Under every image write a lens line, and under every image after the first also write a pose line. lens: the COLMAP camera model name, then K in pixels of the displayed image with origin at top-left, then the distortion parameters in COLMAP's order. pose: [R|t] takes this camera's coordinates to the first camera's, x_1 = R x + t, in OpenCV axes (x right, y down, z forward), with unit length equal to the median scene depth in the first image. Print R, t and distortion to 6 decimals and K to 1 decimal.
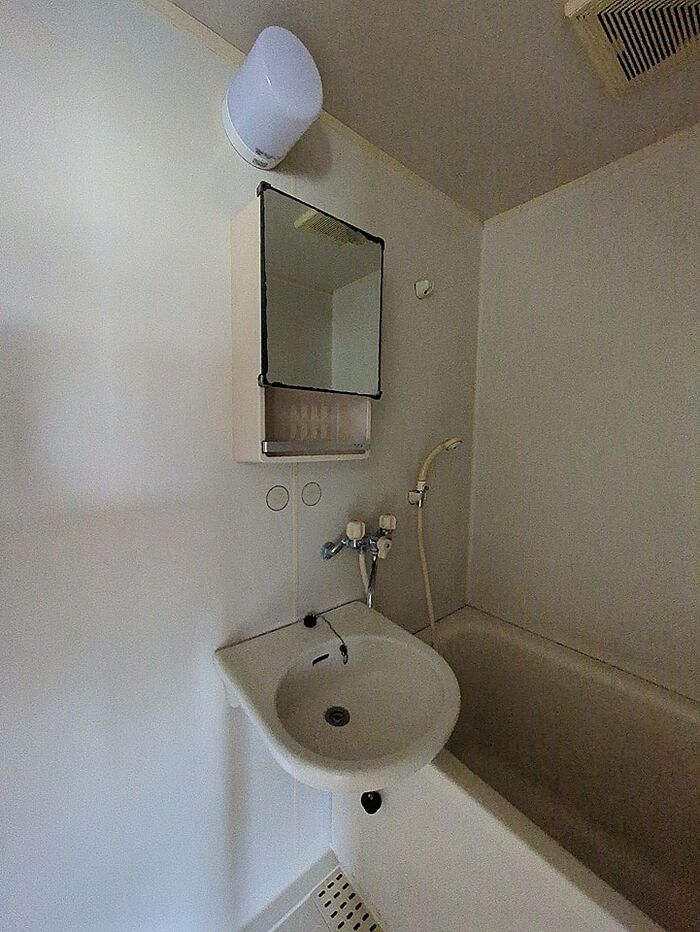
lens RADIAL K [[367.8, 0, 350.0], [0, 367.8, 466.0], [0, 0, 1]] dist [-0.006661, 0.002246]
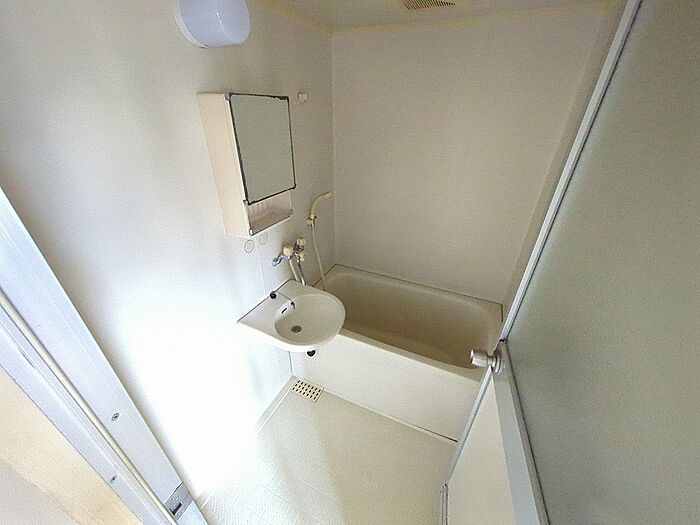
lens RADIAL K [[276.3, 0, 350.0], [0, 276.3, 262.5], [0, 0, 1]] dist [-0.006661, 0.002246]
pose [[0.908384, -0.204243, 0.364862, -0.238750], [0.037236, 0.908633, 0.415931, -0.378349], [-0.416477, -0.364239, 0.832993, -0.412921]]
